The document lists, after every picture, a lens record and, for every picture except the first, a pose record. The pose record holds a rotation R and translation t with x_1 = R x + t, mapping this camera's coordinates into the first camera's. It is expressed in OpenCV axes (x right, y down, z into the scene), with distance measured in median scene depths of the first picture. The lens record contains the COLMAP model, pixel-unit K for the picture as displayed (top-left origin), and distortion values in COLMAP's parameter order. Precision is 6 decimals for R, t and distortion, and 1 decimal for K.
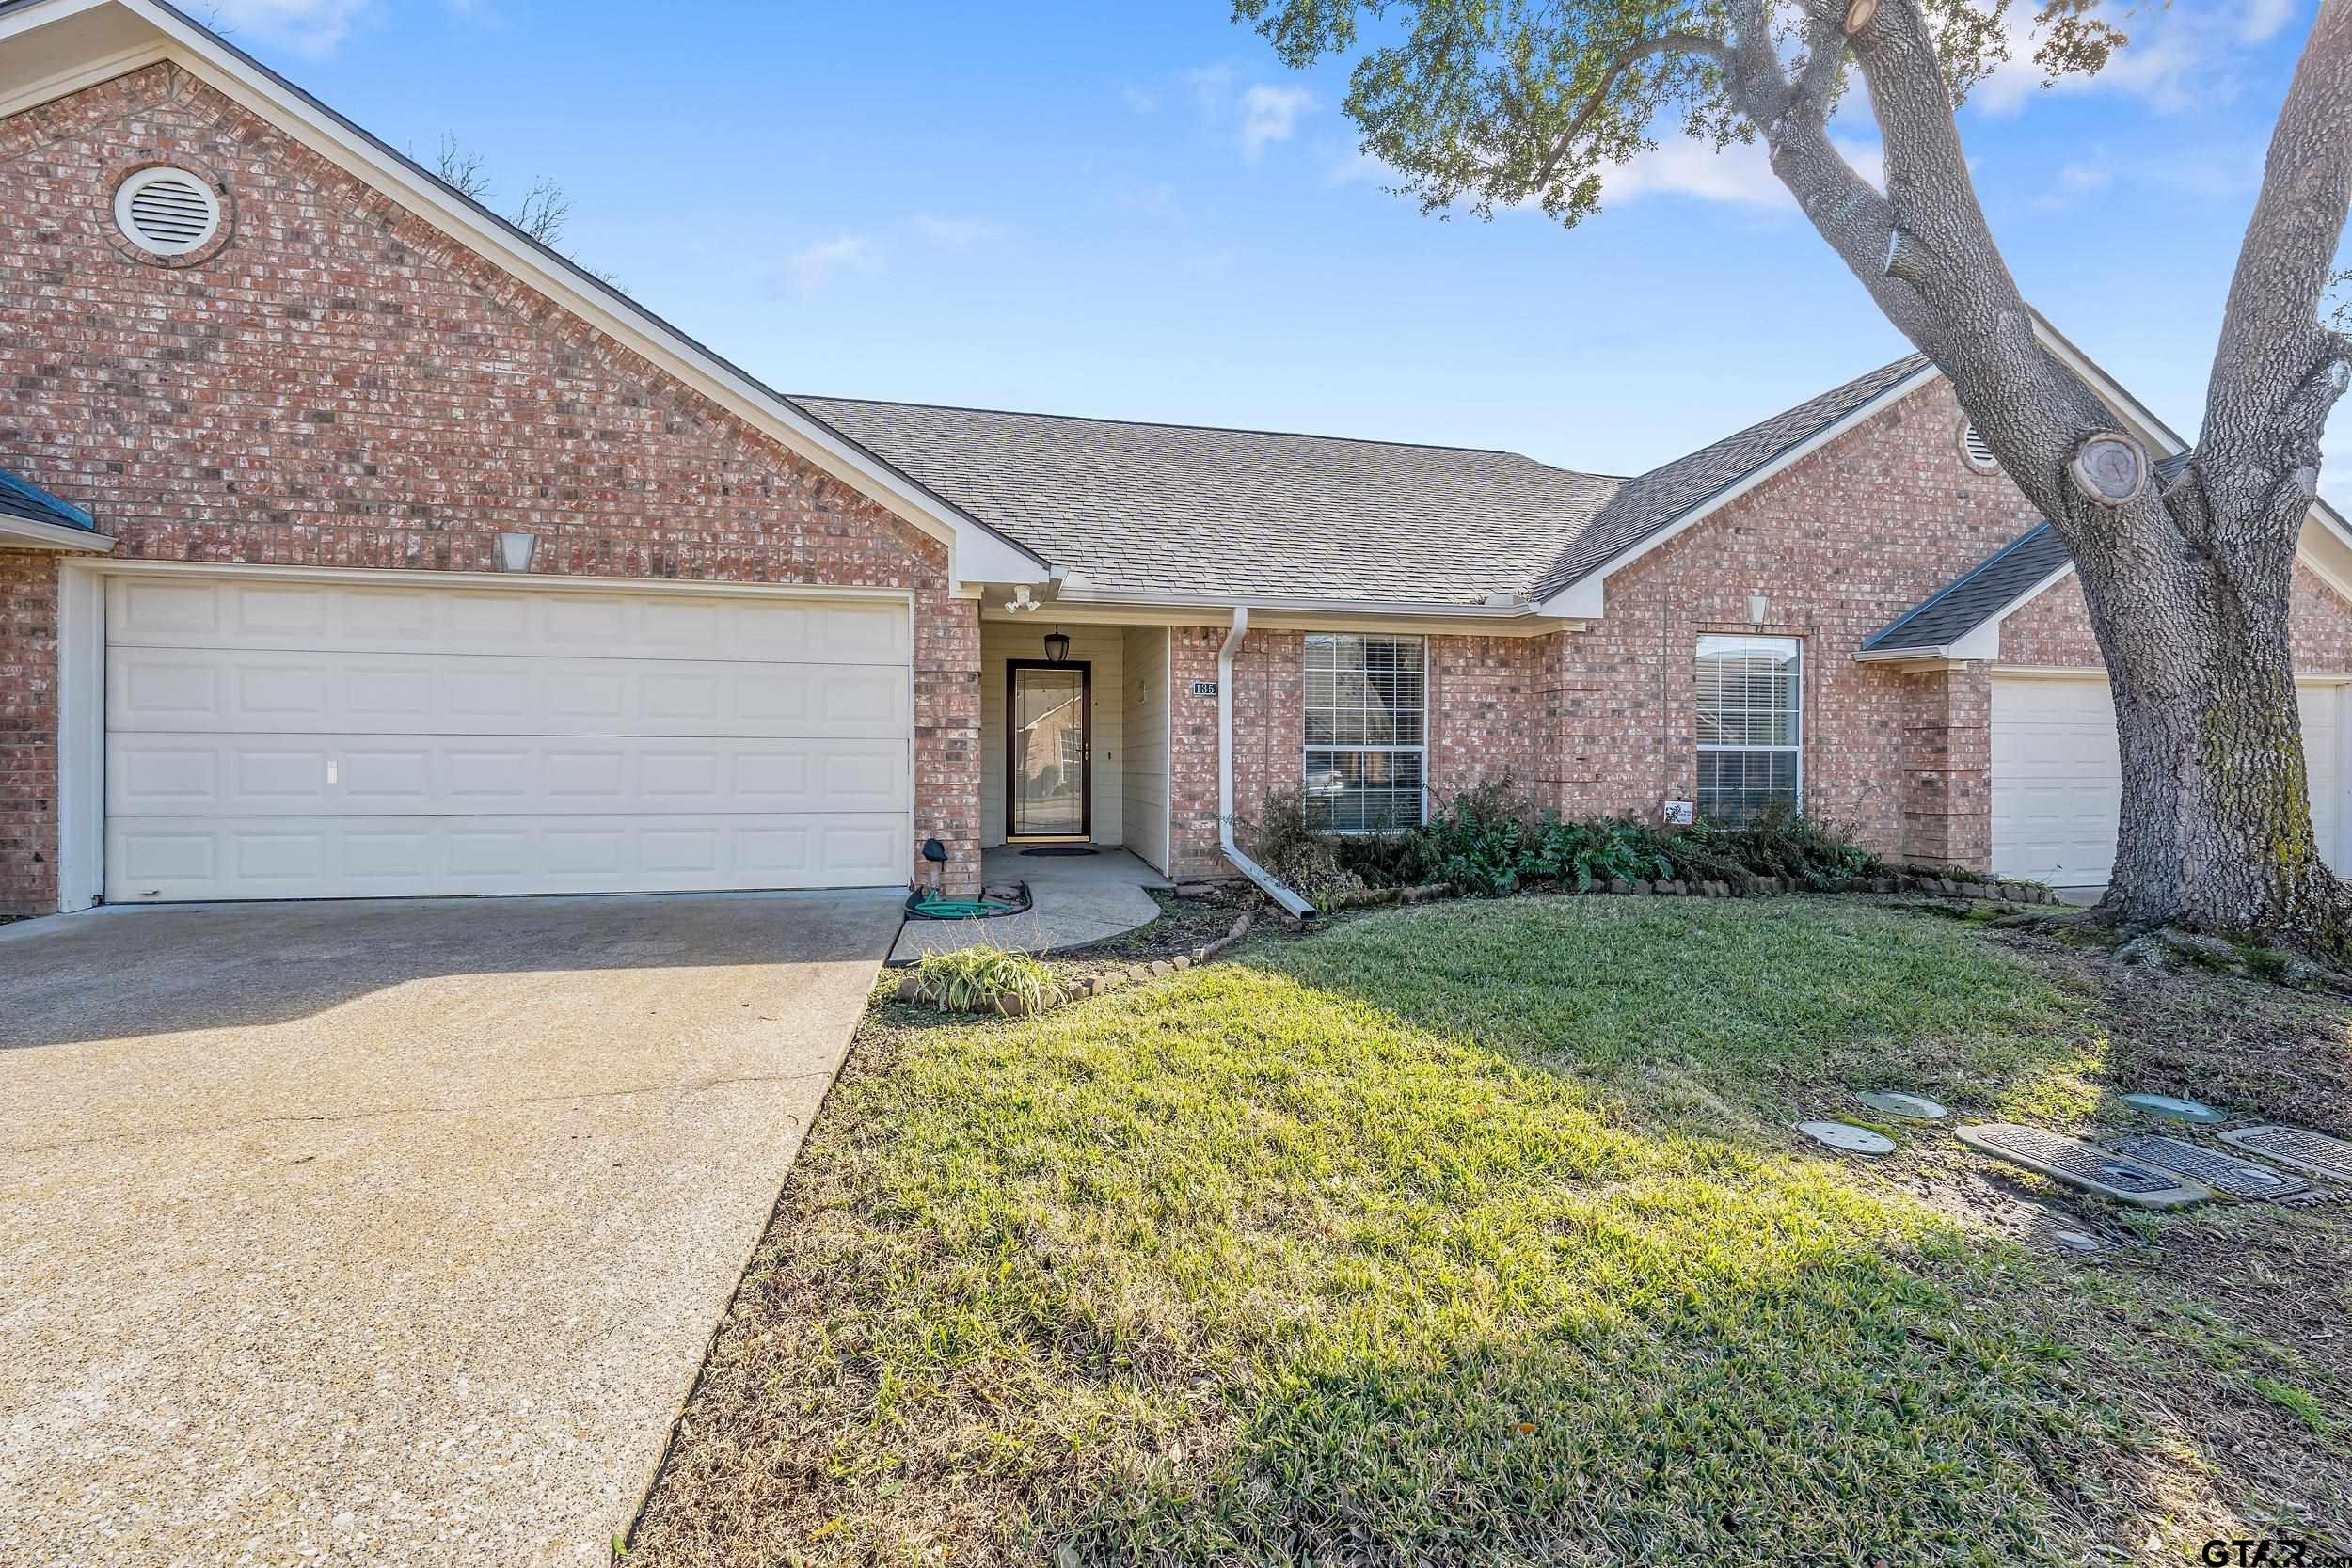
lens RADIAL K [[921.1, 0, 1176.2], [0, 921.1, 770.5], [0, 0, 1]] dist [-0.002023, -0.000075]
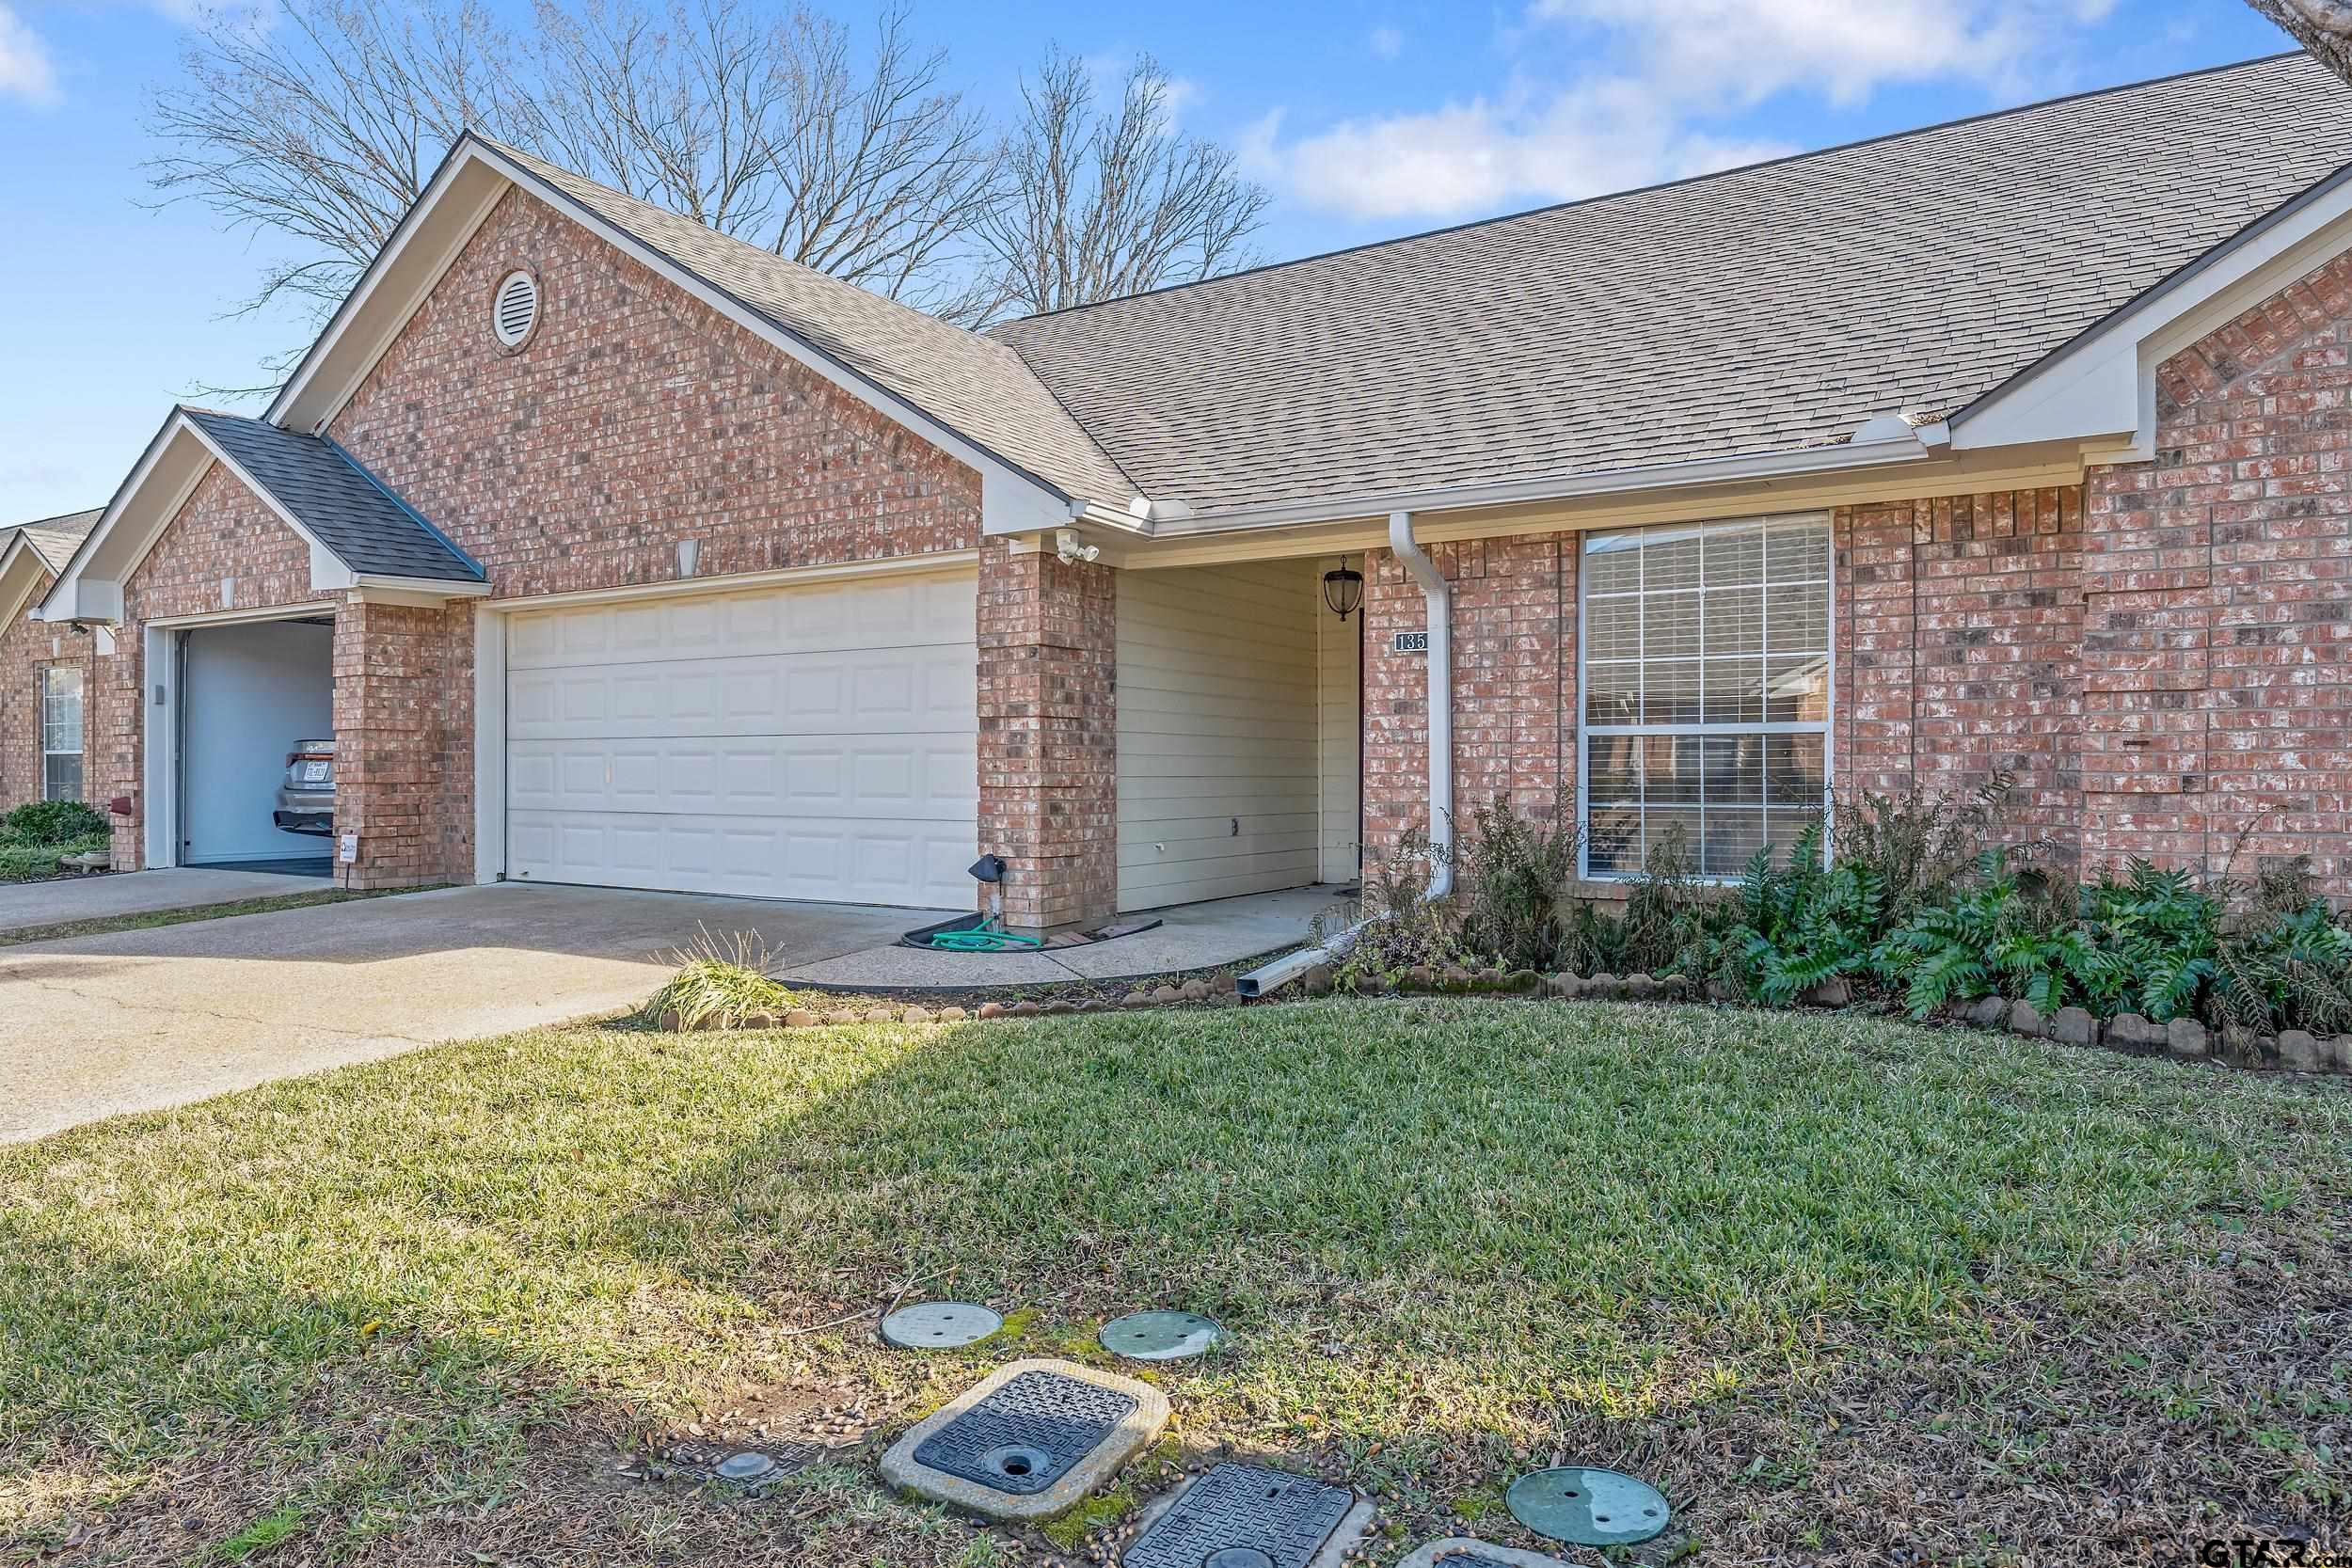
lens RADIAL K [[1500.6, 0, 1174.8], [0, 1500.6, 779.7], [0, 0, 1]] dist [0.001943, 0.001548]
pose [[0.711468, 0.002340, -0.702714, 0.777197], [0.000784, 0.999991, 0.004123, 0.002793], [0.702718, -0.003484, 0.711460, 0.173719]]
